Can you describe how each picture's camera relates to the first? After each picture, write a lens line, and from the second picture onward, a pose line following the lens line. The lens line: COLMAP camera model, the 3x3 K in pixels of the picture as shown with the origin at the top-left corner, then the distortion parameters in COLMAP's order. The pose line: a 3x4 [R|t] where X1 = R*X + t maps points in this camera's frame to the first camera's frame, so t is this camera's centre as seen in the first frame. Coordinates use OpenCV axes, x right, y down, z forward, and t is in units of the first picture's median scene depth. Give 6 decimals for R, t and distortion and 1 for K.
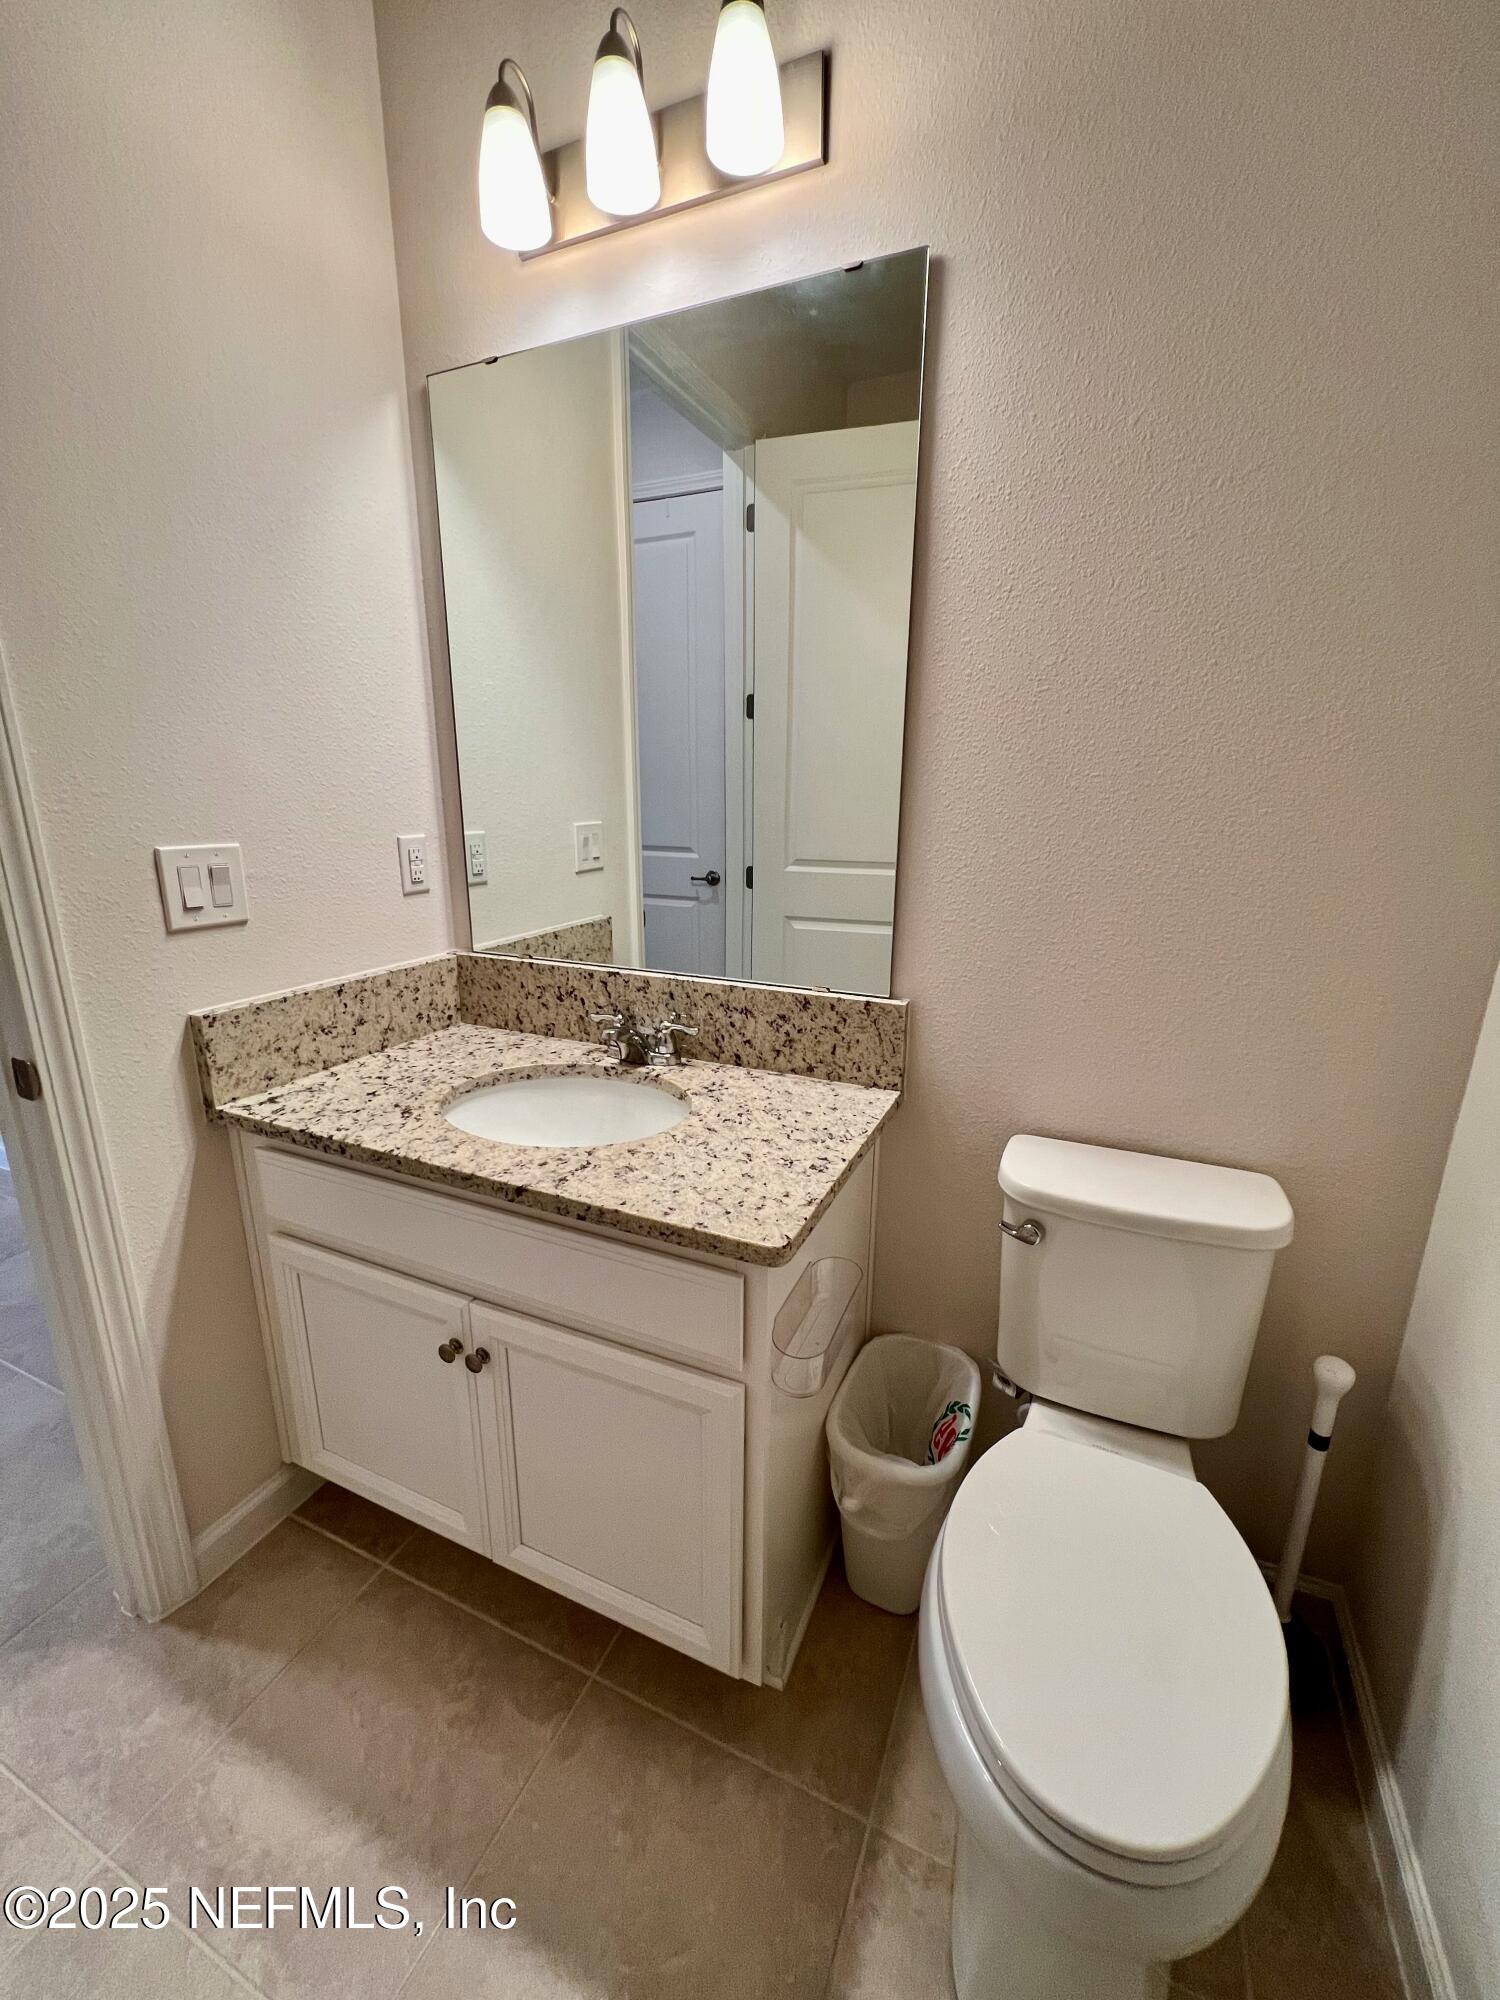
lens RADIAL K [[801.1, 0, 748.6], [0, 801.1, 997.4], [0, 0, 1]] dist [-0.002393, -0.000105]
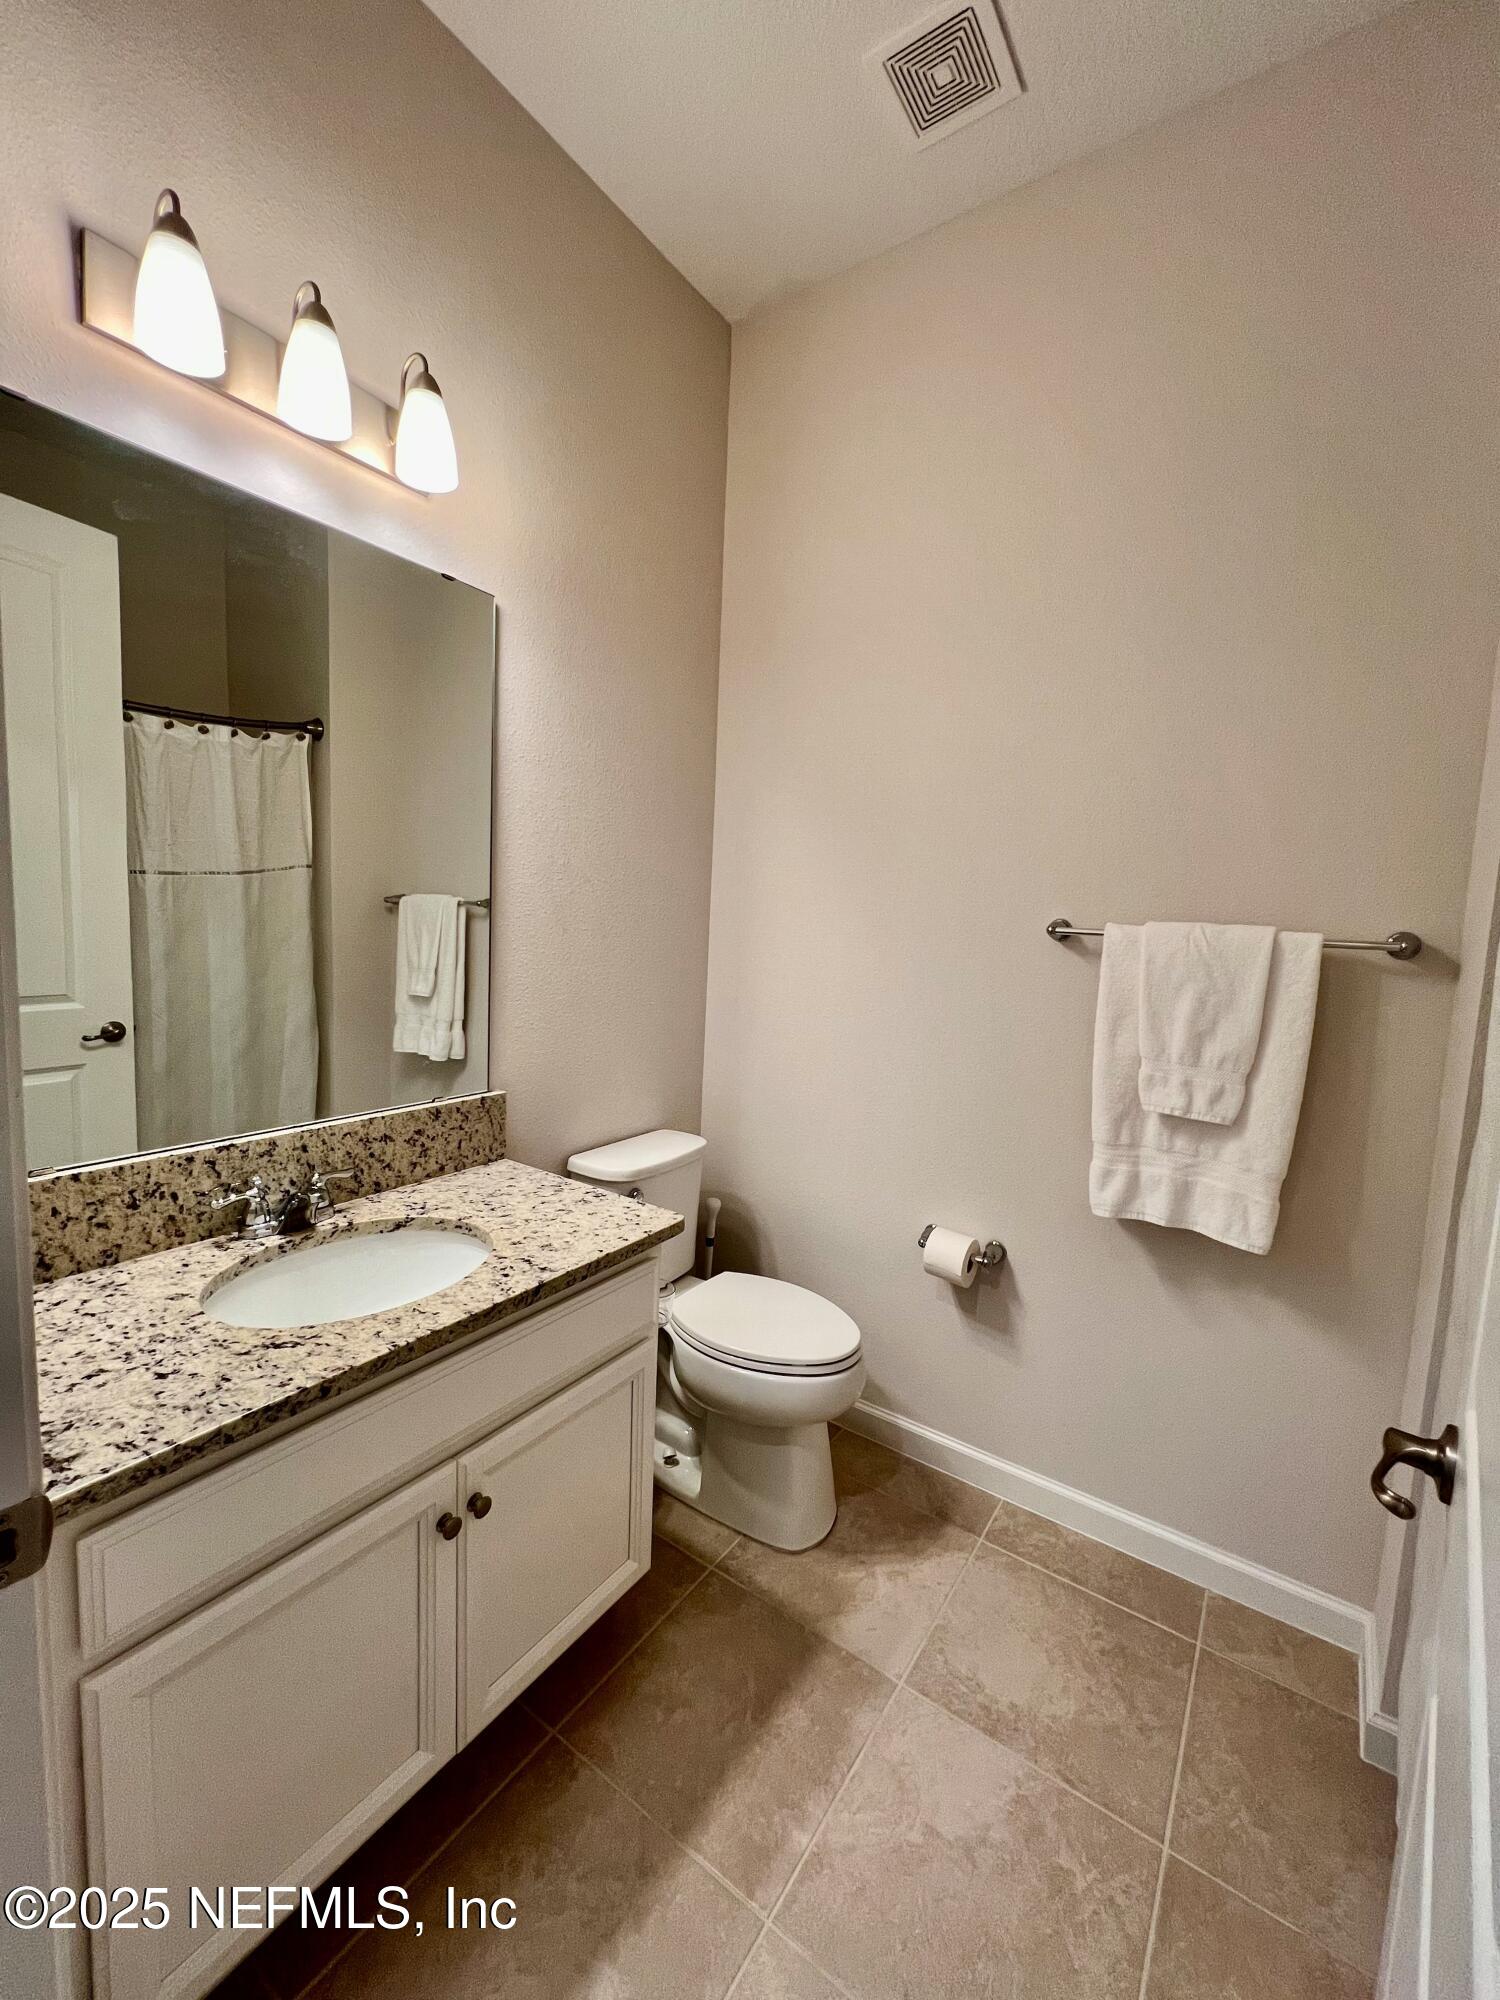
lens RADIAL K [[804.2, 0, 750.0], [0, 804.2, 1000.0], [0, 0, 1]] dist [-0.000455, 0.000496]
pose [[0.185883, -0.100537, 0.977415, -0.973442], [0.205762, 0.976678, 0.061330, -0.132371], [-0.960786, 0.189715, 0.202235, 0.276934]]
